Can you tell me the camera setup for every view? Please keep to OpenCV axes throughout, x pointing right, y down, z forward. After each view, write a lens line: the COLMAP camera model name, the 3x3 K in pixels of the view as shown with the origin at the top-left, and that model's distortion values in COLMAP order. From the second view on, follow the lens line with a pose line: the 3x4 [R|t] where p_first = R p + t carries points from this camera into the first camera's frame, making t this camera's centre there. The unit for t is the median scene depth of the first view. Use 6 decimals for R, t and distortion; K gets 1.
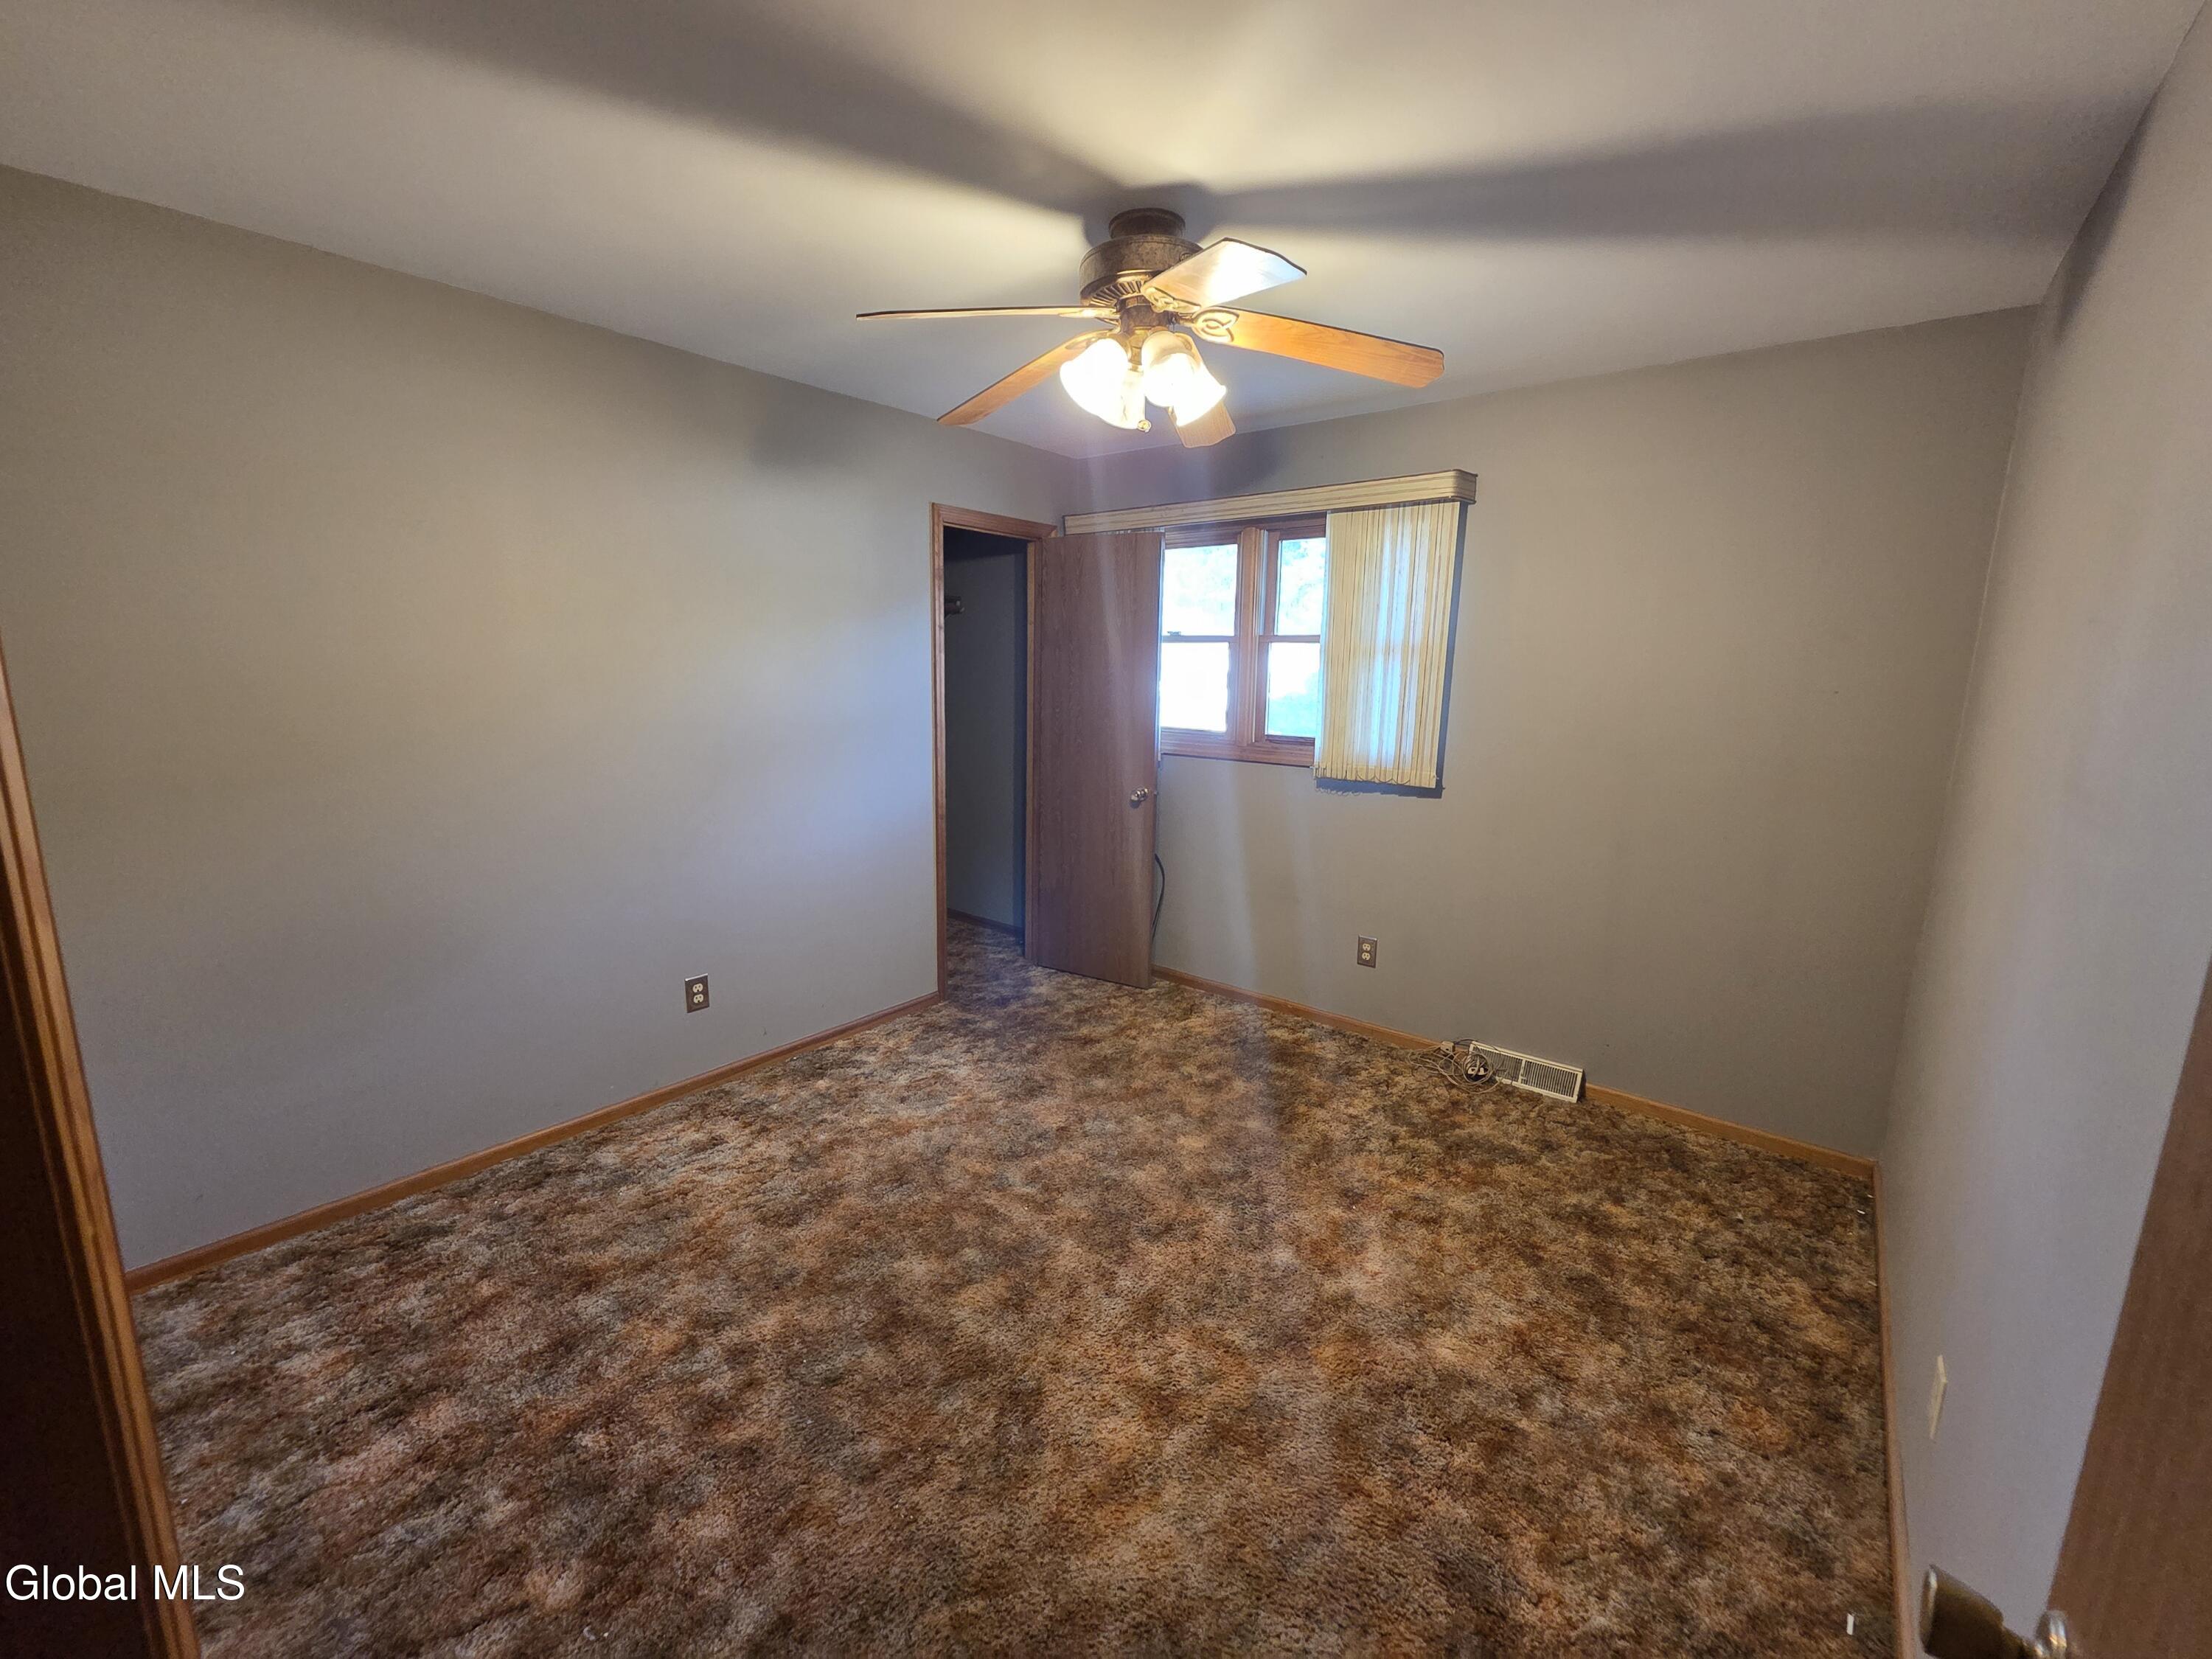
lens RADIAL K [[915.8, 0, 1110.3], [0, 915.8, 829.6], [0, 0, 1]] dist [0.002277, 0.000192]
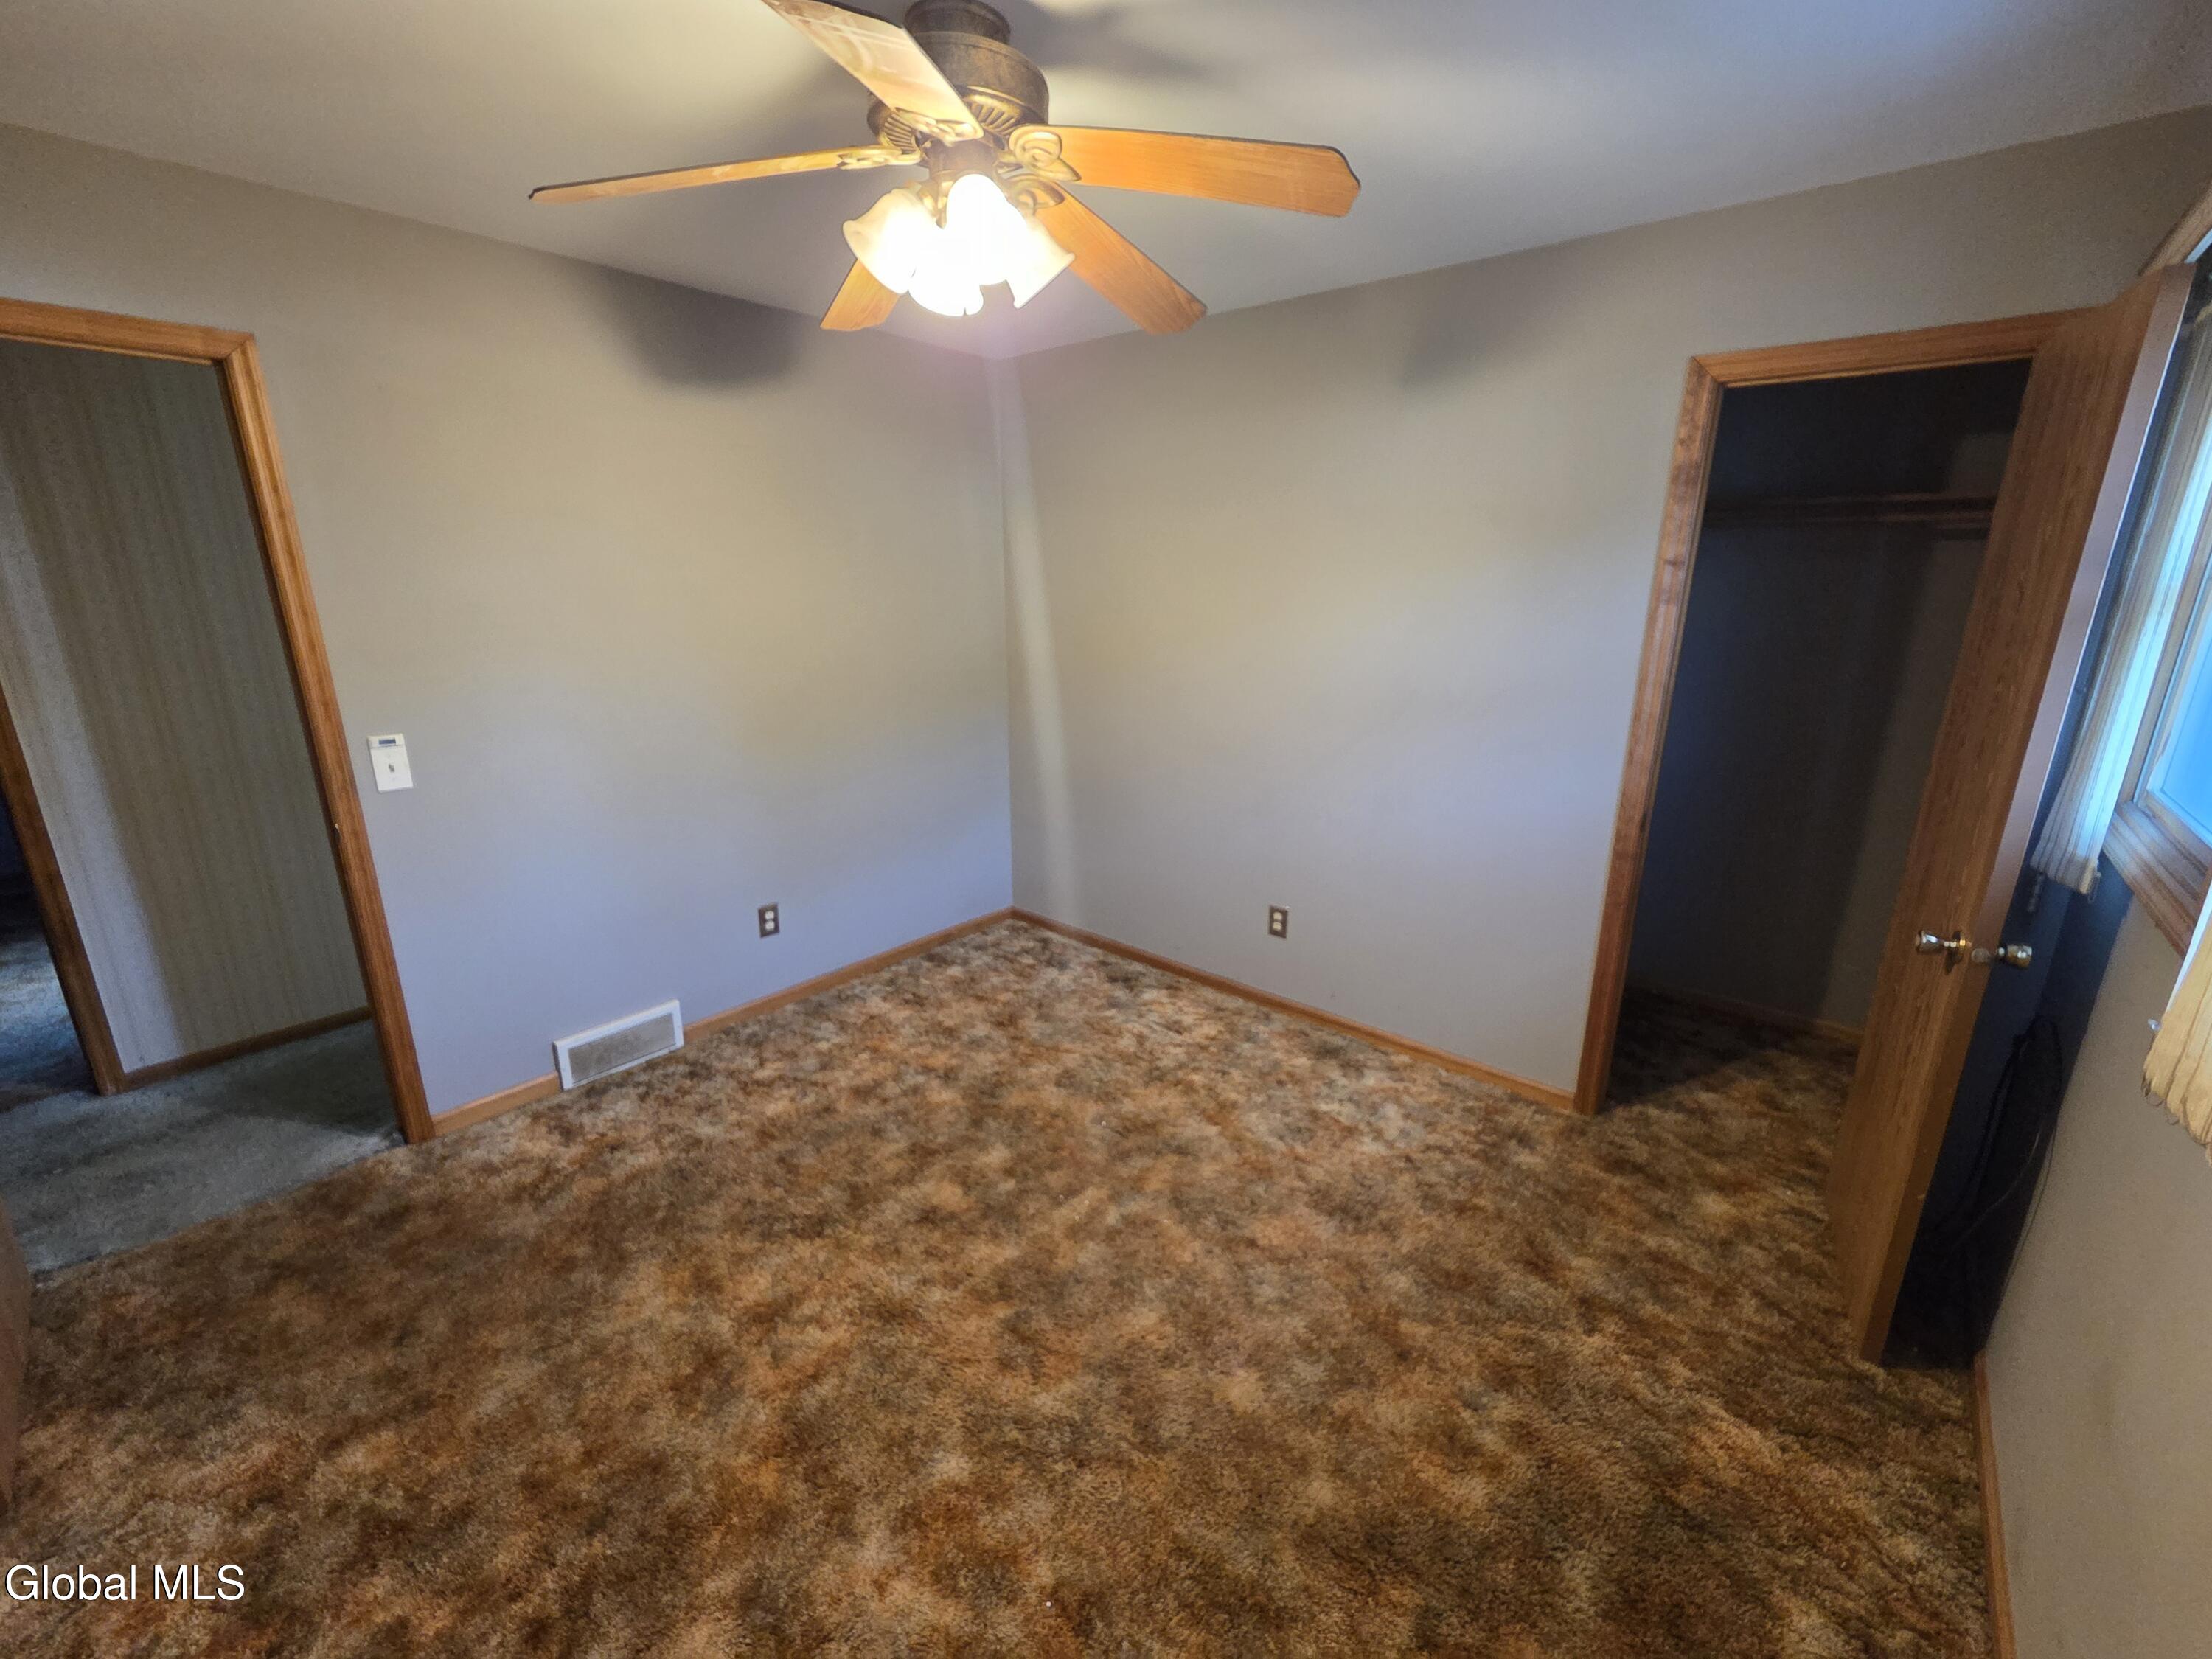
lens RADIAL K [[915.8, 0, 1110.3], [0, 915.8, 829.6], [0, 0, 1]] dist [0.002277, 0.000192]
pose [[-0.029534, 0.253464, -0.966894, 0.741628], [-0.189064, 0.948438, 0.254401, -0.209386], [0.981521, 0.190318, 0.019910, 0.998893]]
